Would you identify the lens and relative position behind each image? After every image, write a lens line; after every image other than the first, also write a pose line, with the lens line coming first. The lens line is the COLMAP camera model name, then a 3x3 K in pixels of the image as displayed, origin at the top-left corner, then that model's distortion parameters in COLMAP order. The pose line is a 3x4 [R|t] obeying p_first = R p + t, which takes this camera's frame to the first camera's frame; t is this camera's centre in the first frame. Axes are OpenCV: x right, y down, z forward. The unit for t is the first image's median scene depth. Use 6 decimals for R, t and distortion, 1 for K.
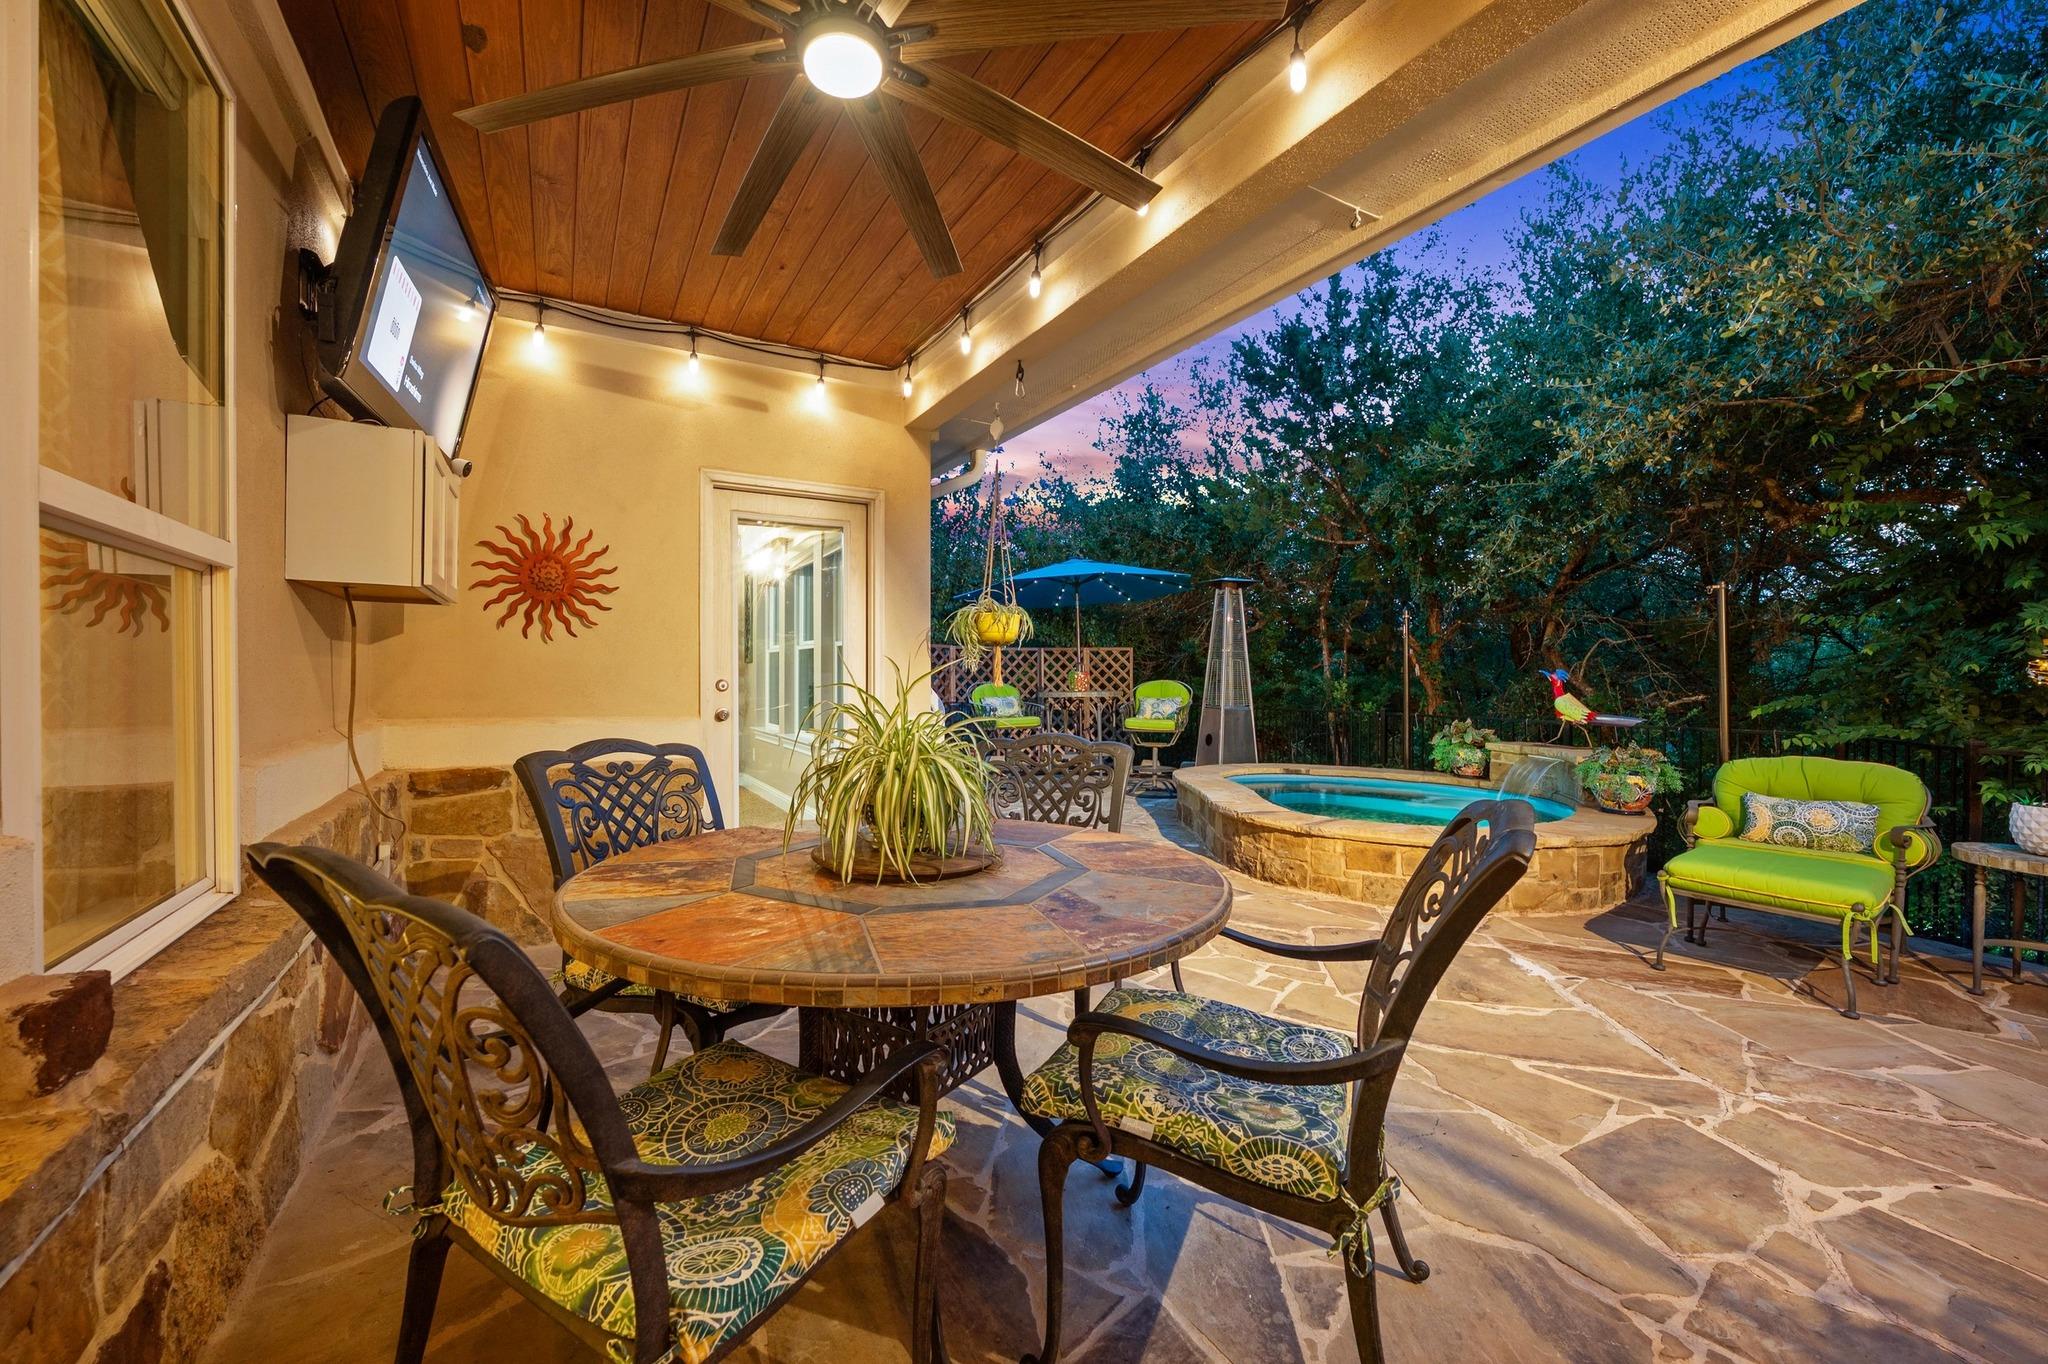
lens RADIAL K [[806.9, 0, 1024.0], [0, 806.9, 682.0], [0, 0, 1]] dist [-0.002254, -0.000009]
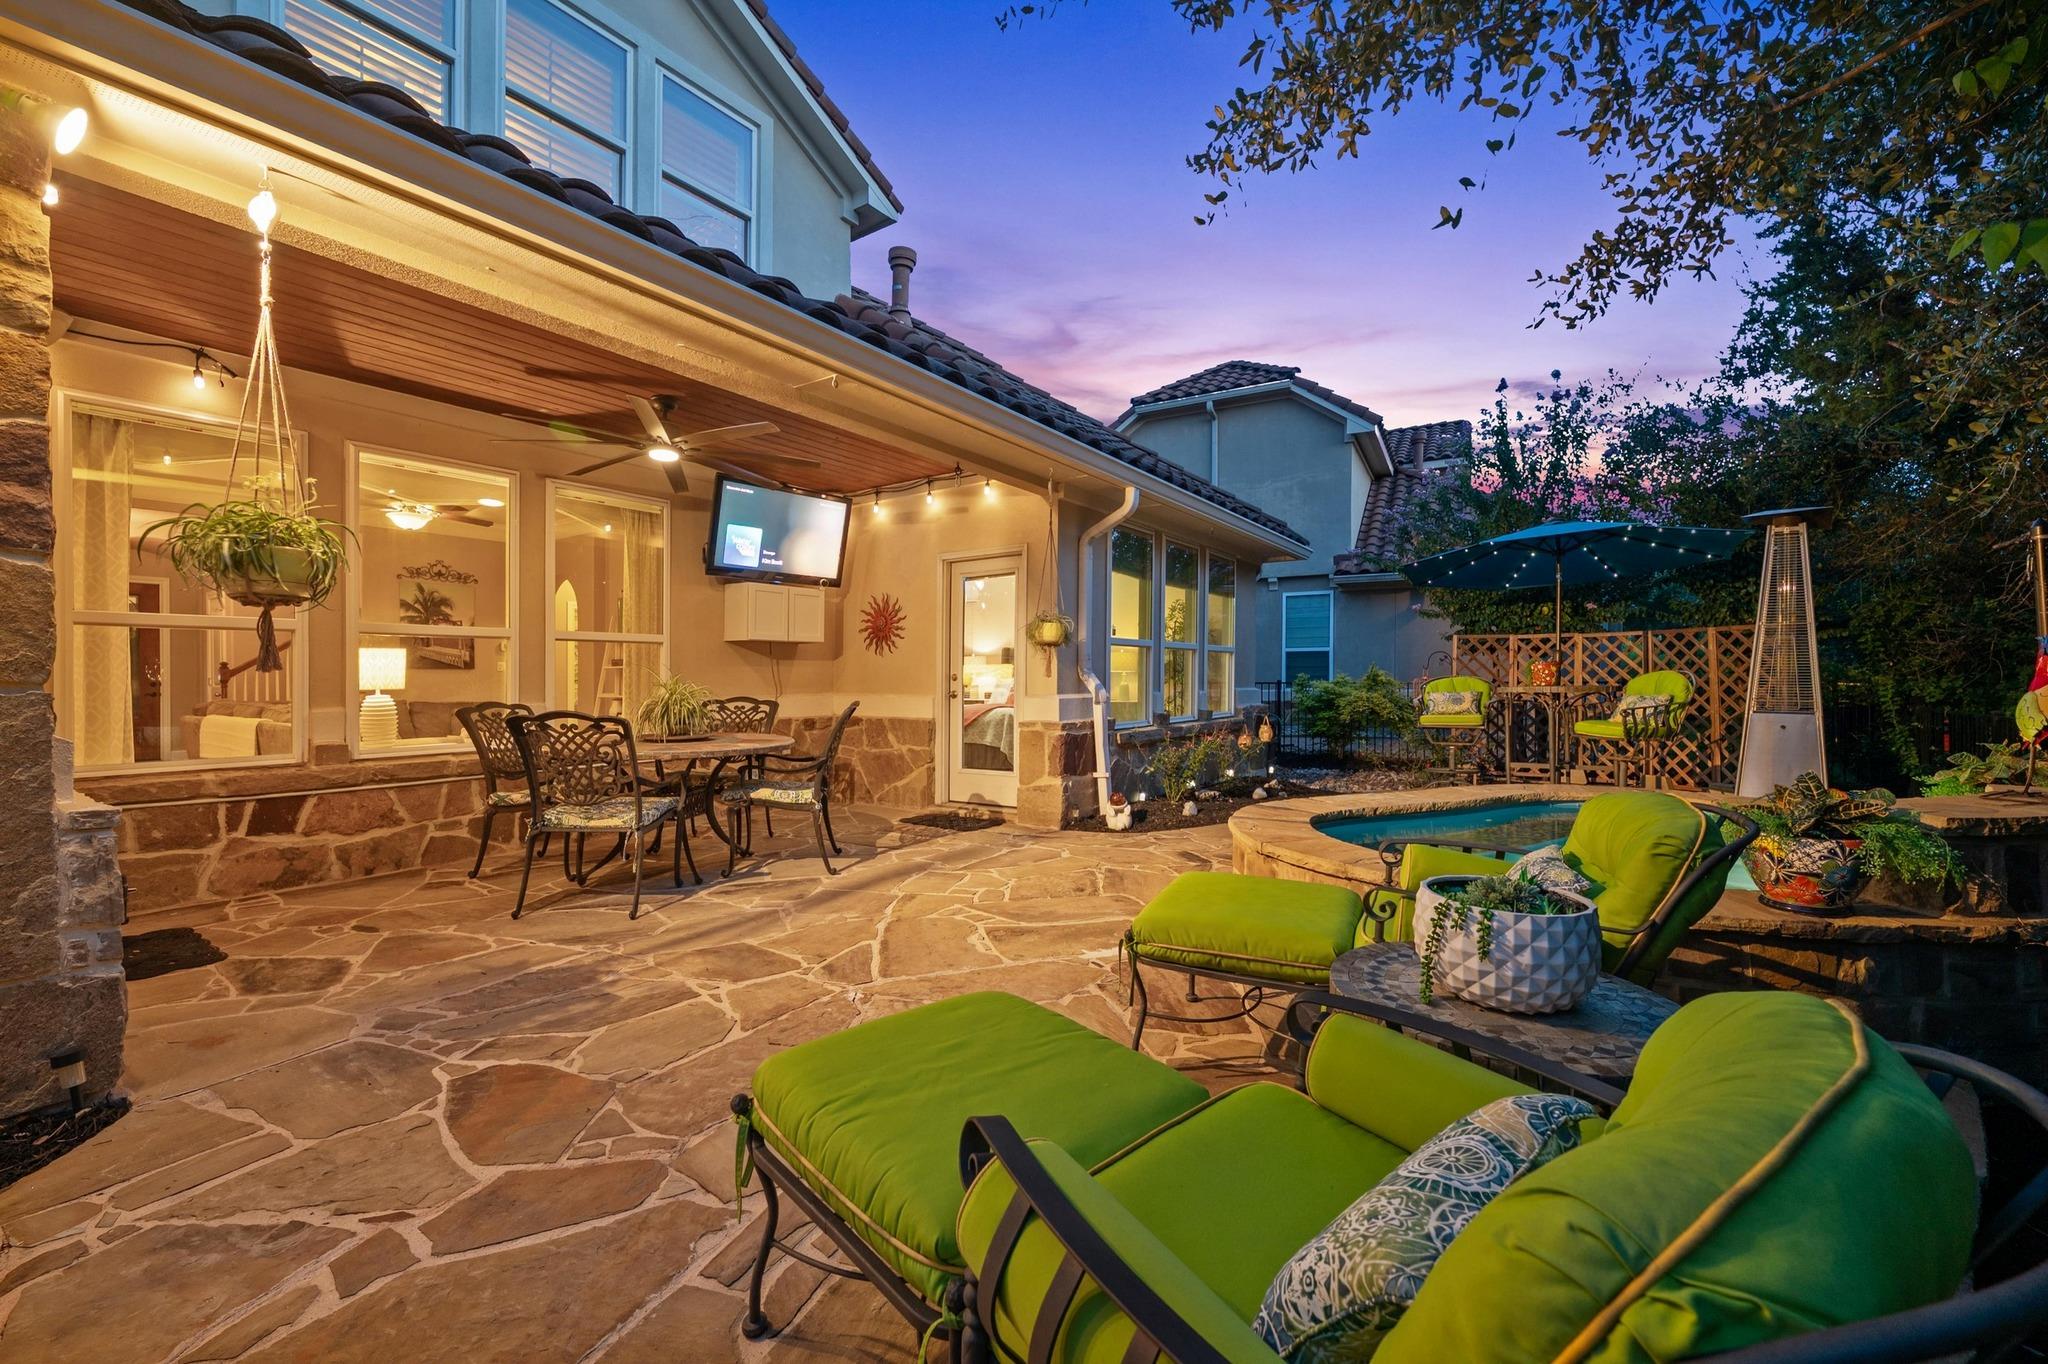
lens RADIAL K [[806.9, 0, 1024.0], [0, 806.9, 682.0], [0, 0, 1]] dist [-0.002254, -0.000009]
pose [[0.433741, -0.006248, -0.901016, 2.179012], [-0.000682, 0.999973, -0.007262, 0.044600], [0.901037, 0.003764, 0.433726, 0.702810]]
